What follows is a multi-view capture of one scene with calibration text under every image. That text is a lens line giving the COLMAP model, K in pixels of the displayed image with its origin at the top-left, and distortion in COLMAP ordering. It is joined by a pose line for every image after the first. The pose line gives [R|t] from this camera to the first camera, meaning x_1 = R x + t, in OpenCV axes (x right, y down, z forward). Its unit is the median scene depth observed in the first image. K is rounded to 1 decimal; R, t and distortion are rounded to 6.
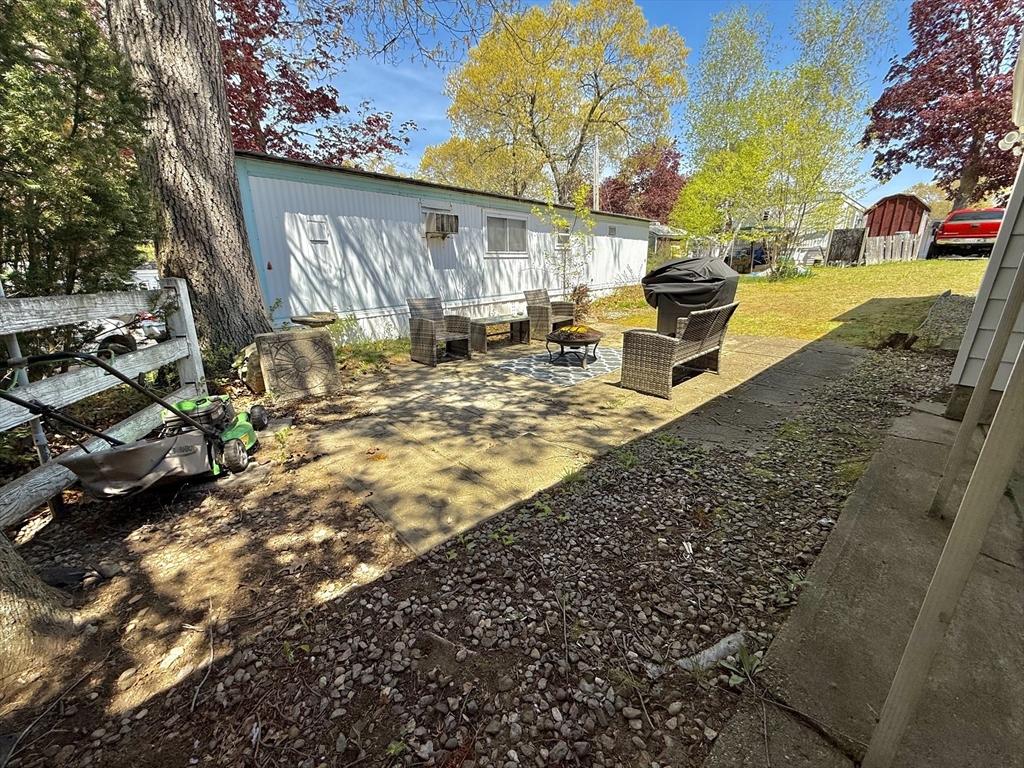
lens RADIAL K [[407.8, 0, 511.1], [0, 407.8, 382.7], [0, 0, 1]] dist [0.001096, 0.000054]
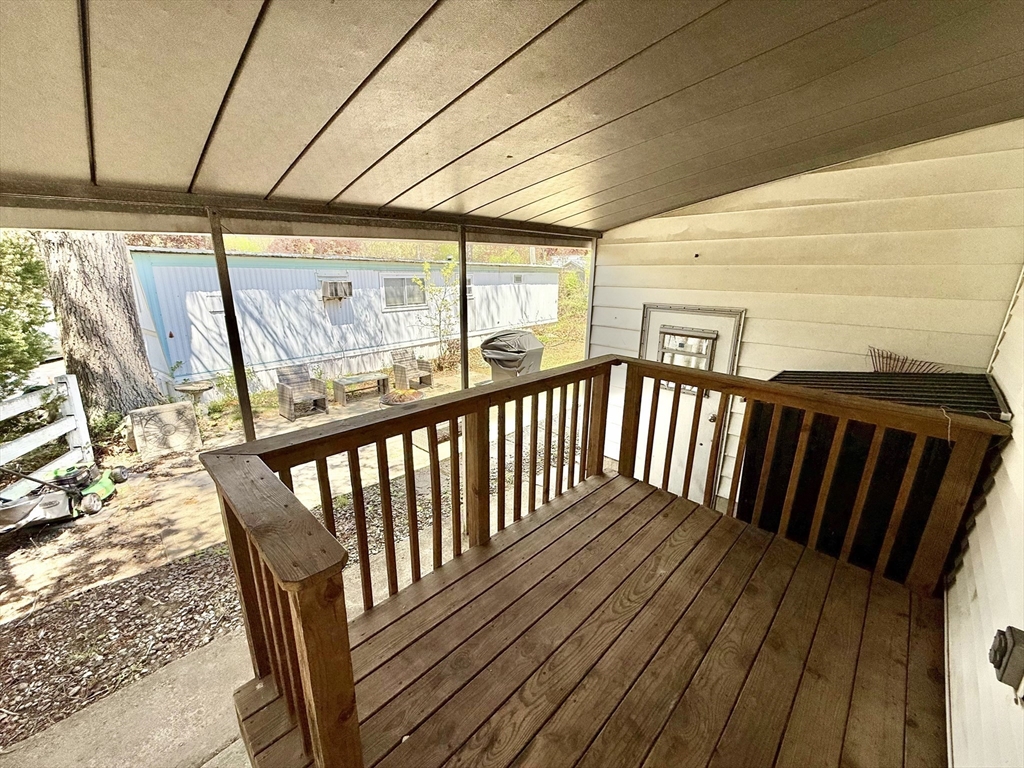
lens RADIAL K [[407.8, 0, 511.1], [0, 407.8, 382.7], [0, 0, 1]] dist [0.001096, 0.000054]
pose [[0.997849, -0.000599, 0.065552, 0.538024], [0.002901, 0.999382, -0.035032, -0.147168], [-0.065490, 0.035147, 0.997234, -0.446987]]
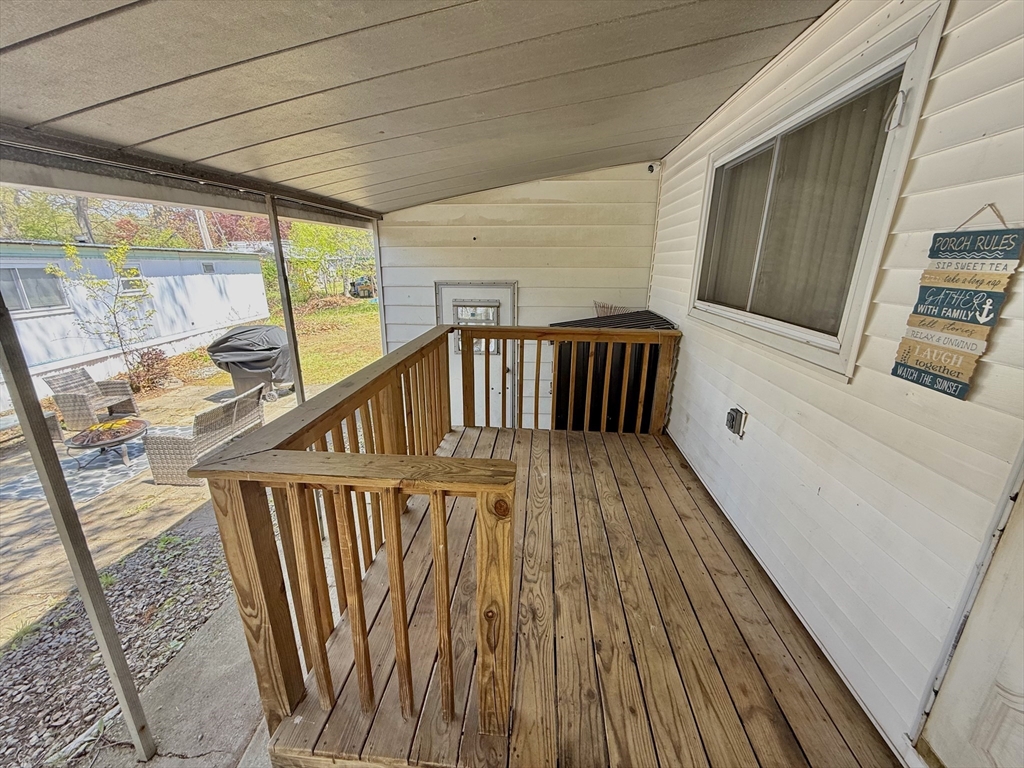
lens RADIAL K [[407.8, 0, 511.1], [0, 407.8, 382.7], [0, 0, 1]] dist [0.001096, 0.000054]
pose [[0.724289, -0.188188, 0.663319, 0.288284], [0.199007, 0.978147, 0.060208, -0.129337], [-0.660153, 0.088397, 0.745911, -0.424687]]
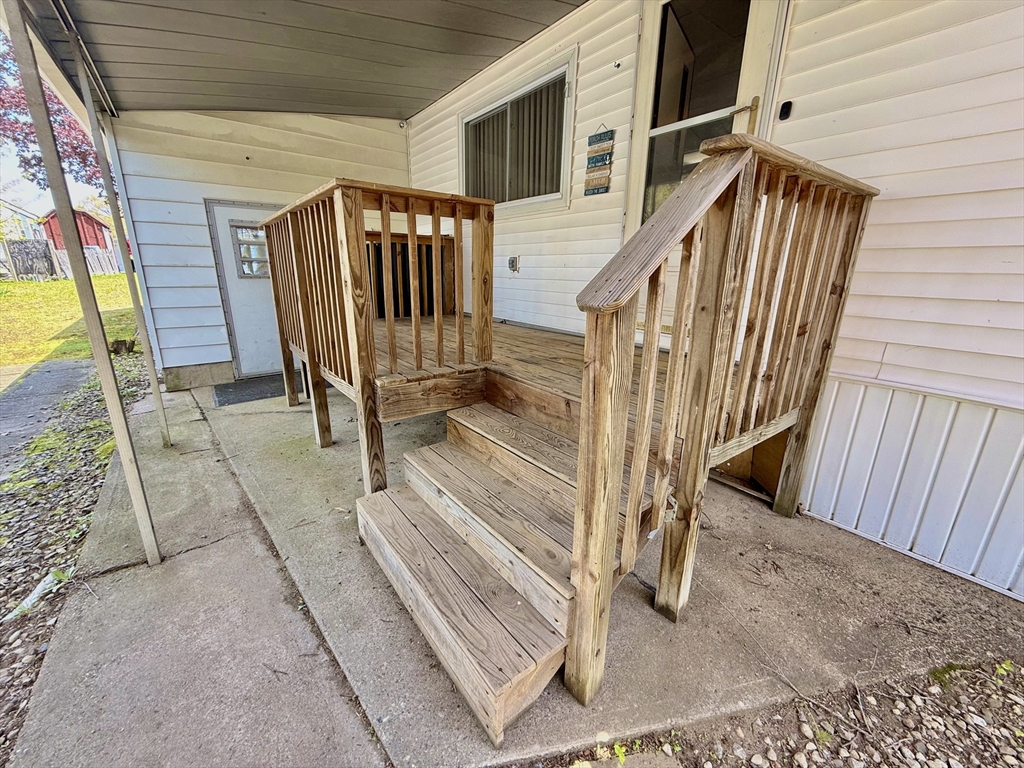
lens RADIAL K [[407.8, 0, 511.1], [0, 407.8, 382.7], [0, 0, 1]] dist [0.001096, 0.000054]
pose [[0.075279, -0.262821, 0.961903, -0.153973], [0.286153, 0.929762, 0.231644, 0.052907], [-0.955222, 0.257814, 0.145199, -0.271375]]
